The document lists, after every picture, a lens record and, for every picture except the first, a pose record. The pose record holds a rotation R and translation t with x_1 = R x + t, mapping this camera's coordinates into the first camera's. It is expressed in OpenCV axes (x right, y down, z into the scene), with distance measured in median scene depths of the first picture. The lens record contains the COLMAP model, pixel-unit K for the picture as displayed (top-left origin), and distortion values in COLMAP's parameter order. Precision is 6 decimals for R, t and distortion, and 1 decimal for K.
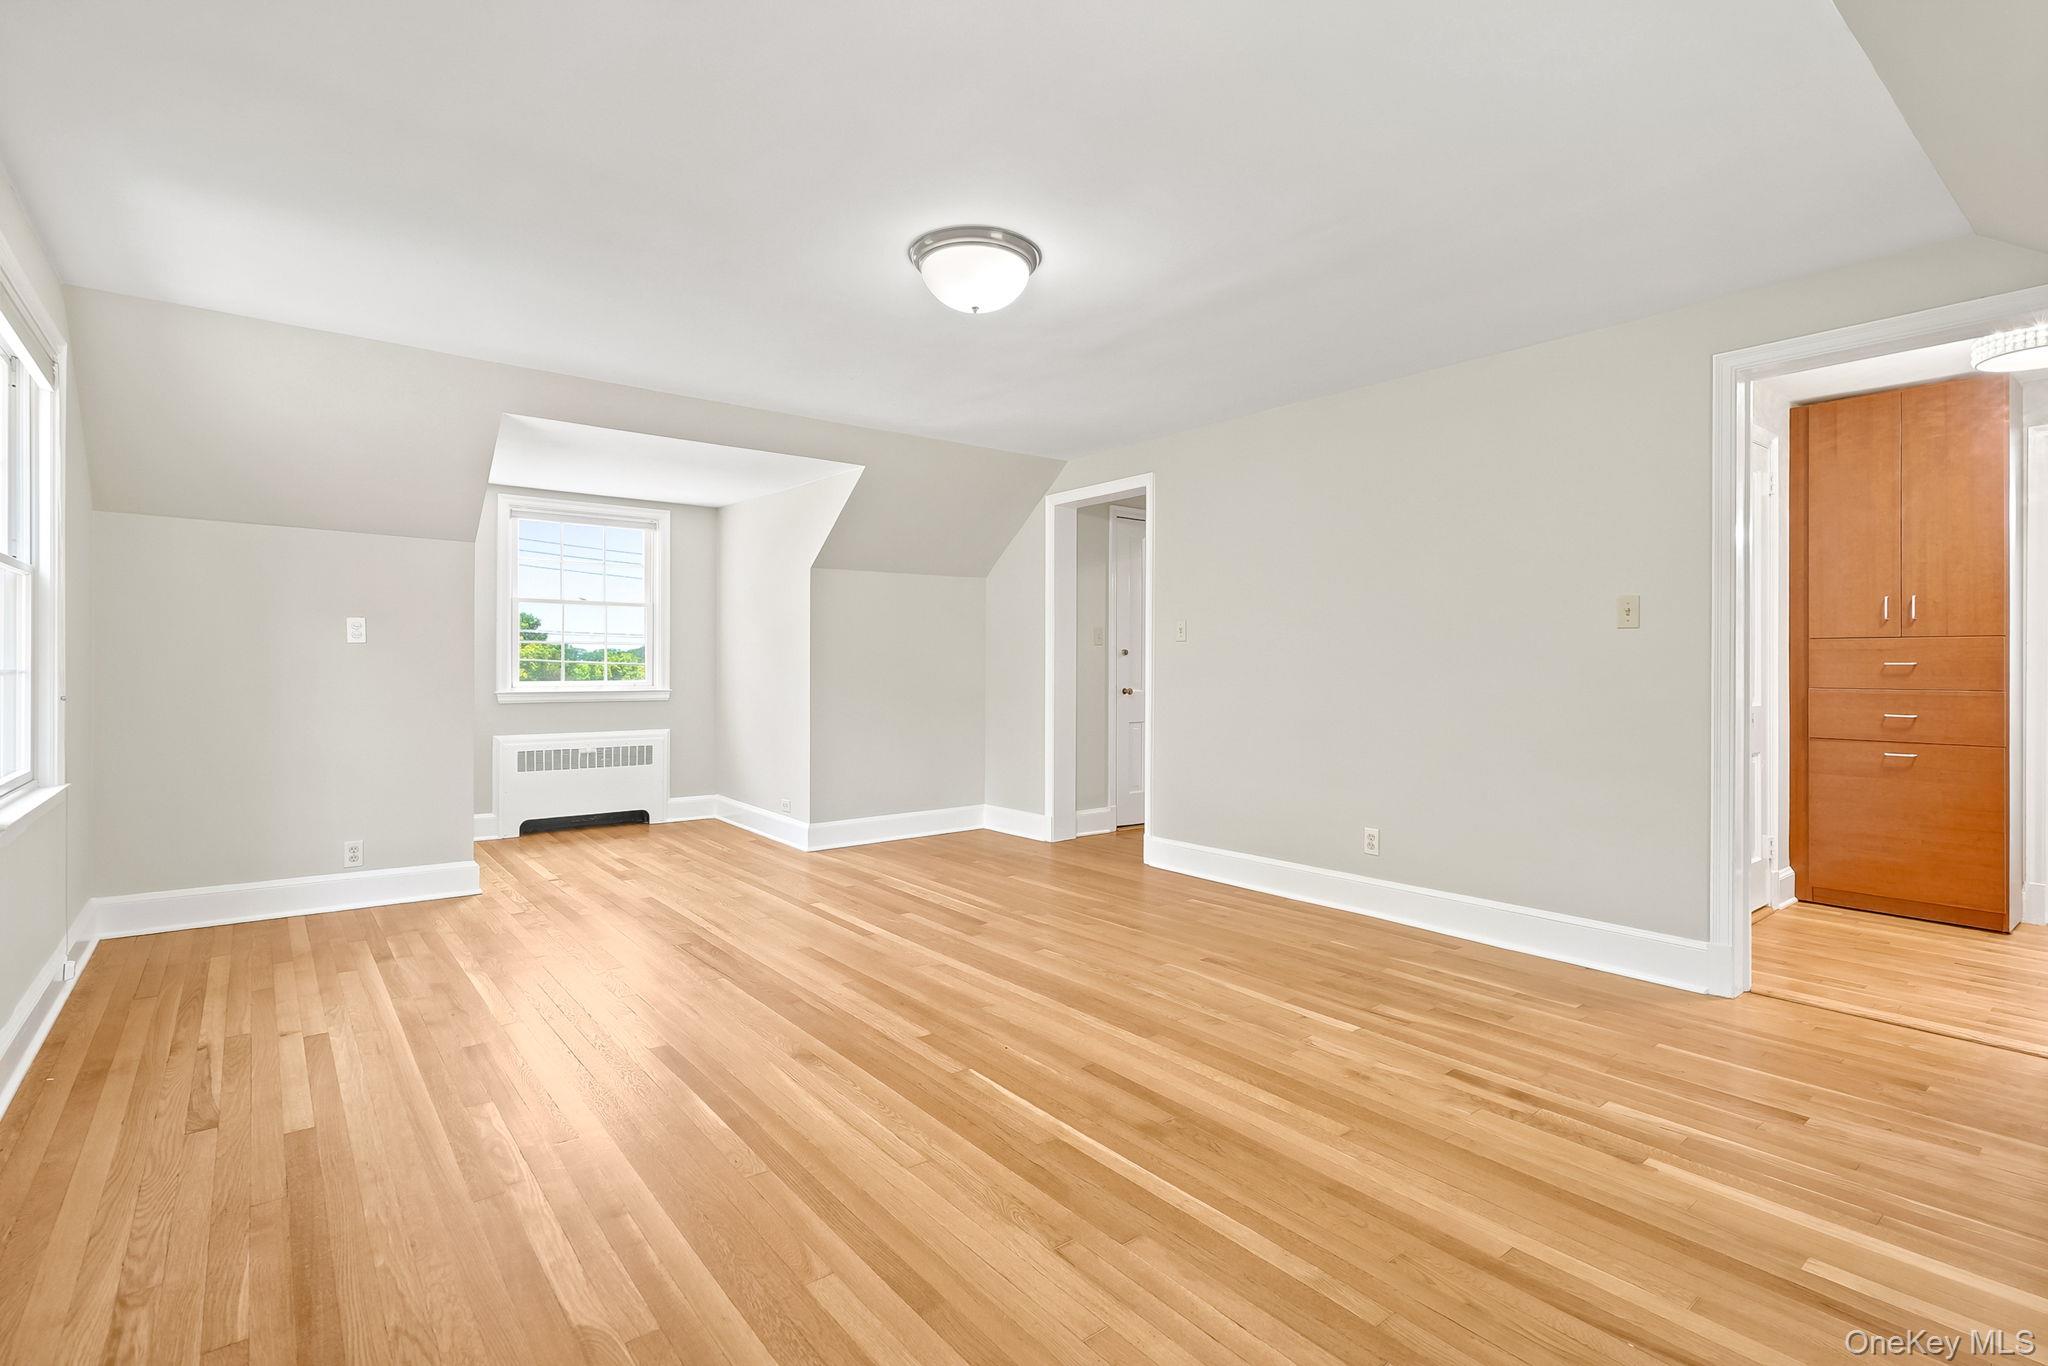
lens RADIAL K [[938.0, 0, 1035.4], [0, 938.0, 680.6], [0, 0, 1]] dist [0.000384, 0.000754]
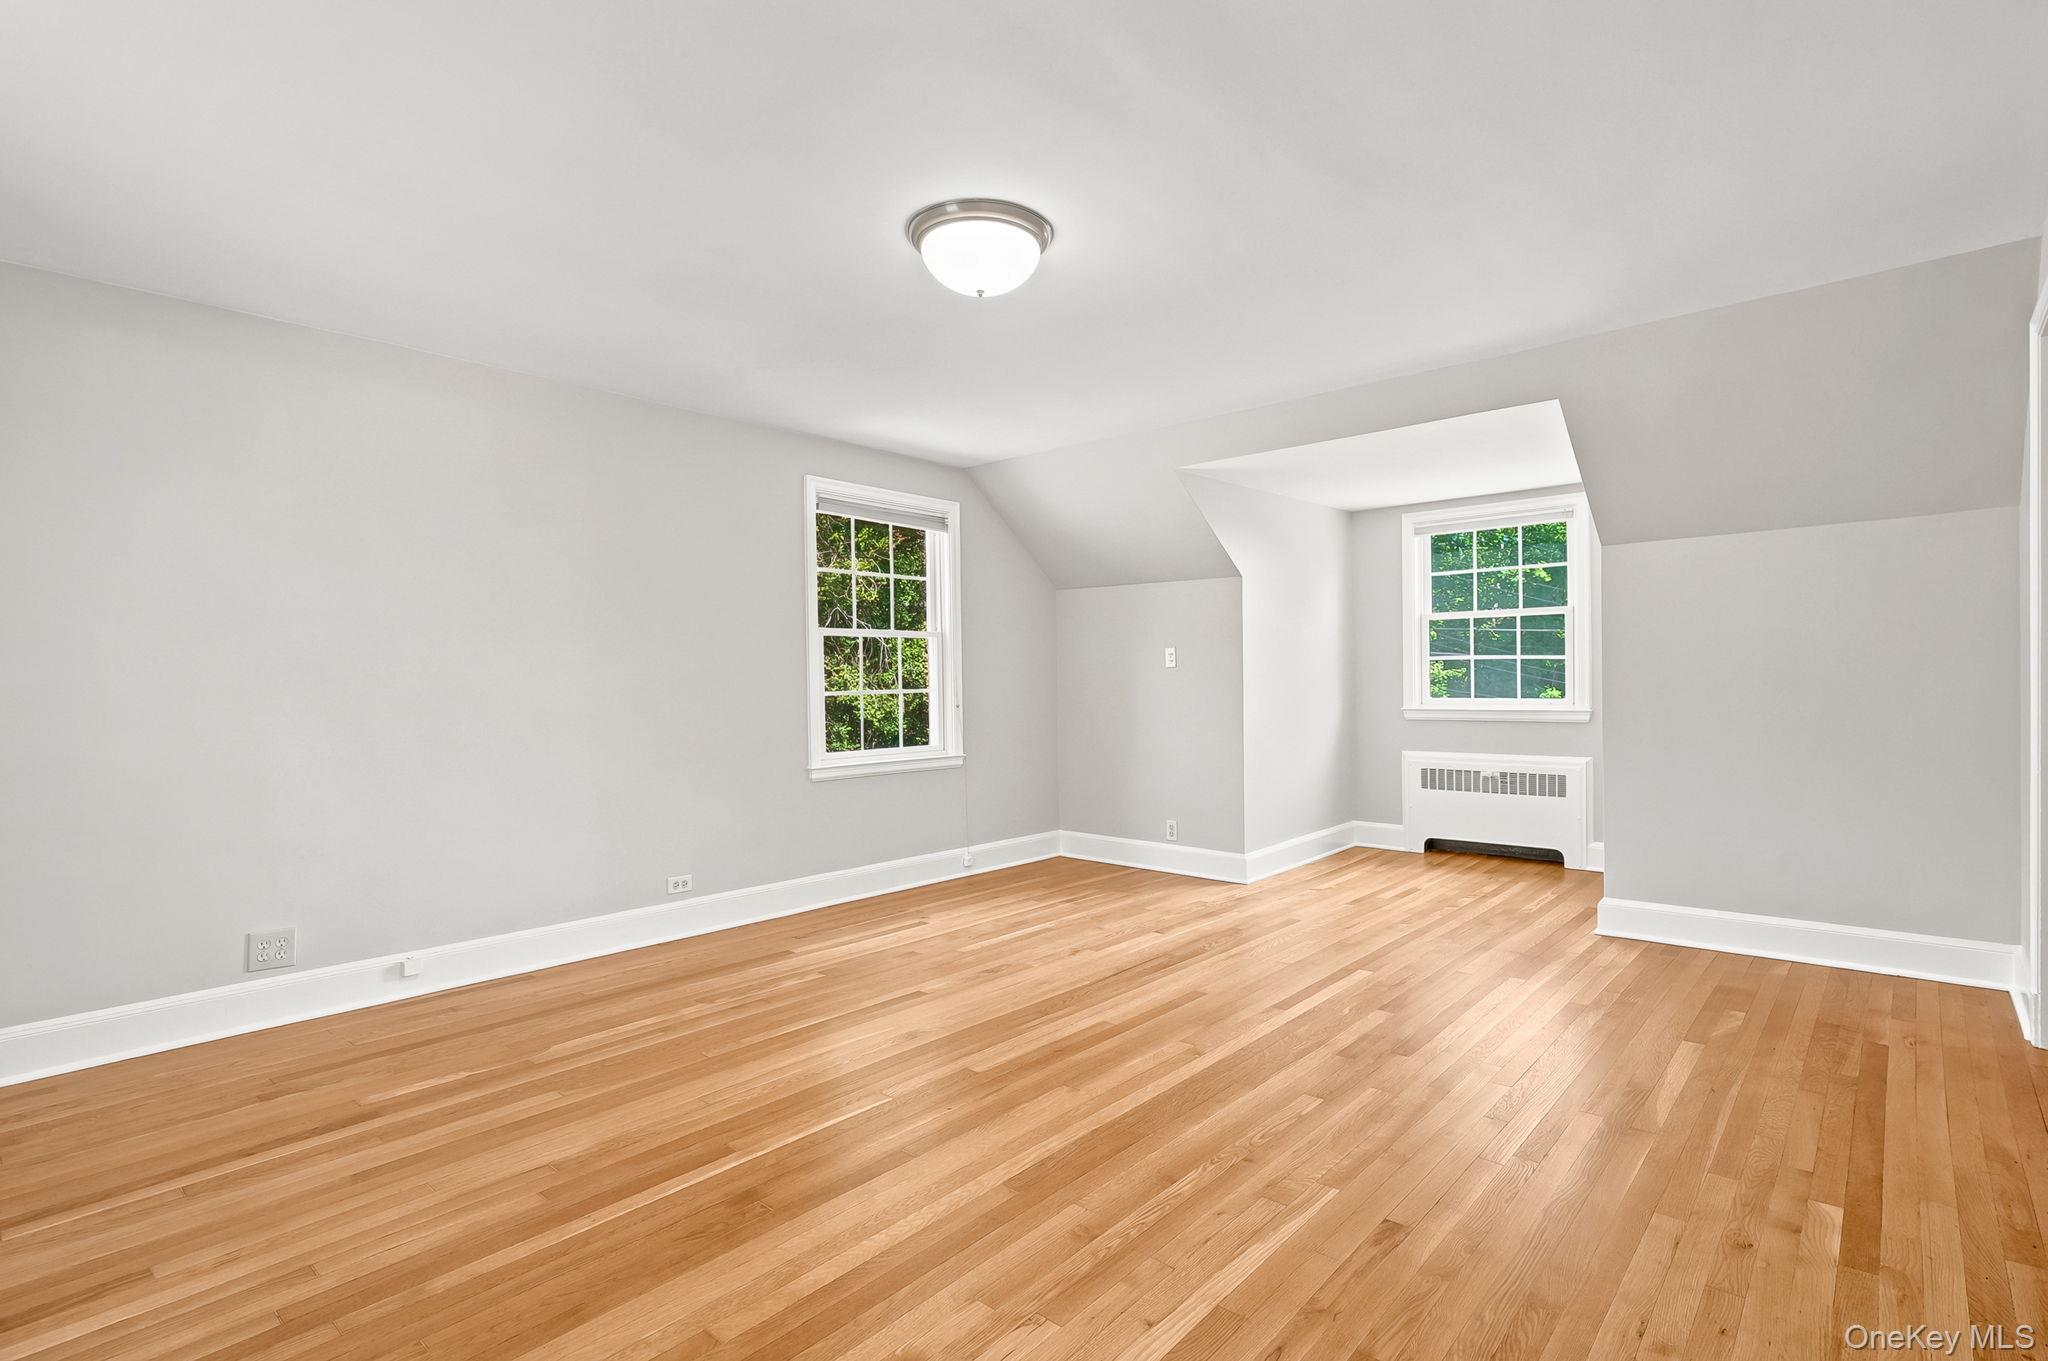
lens RADIAL K [[982.3, 0, 1029.8], [0, 982.3, 691.4], [0, 0, 1]] dist [-0.004308, 0.000067]
pose [[0.183760, 0.001779, -0.982969, 0.728806], [-0.005084, 0.999987, 0.000859, -0.008696], [0.982958, 0.004840, 0.183767, 0.721354]]
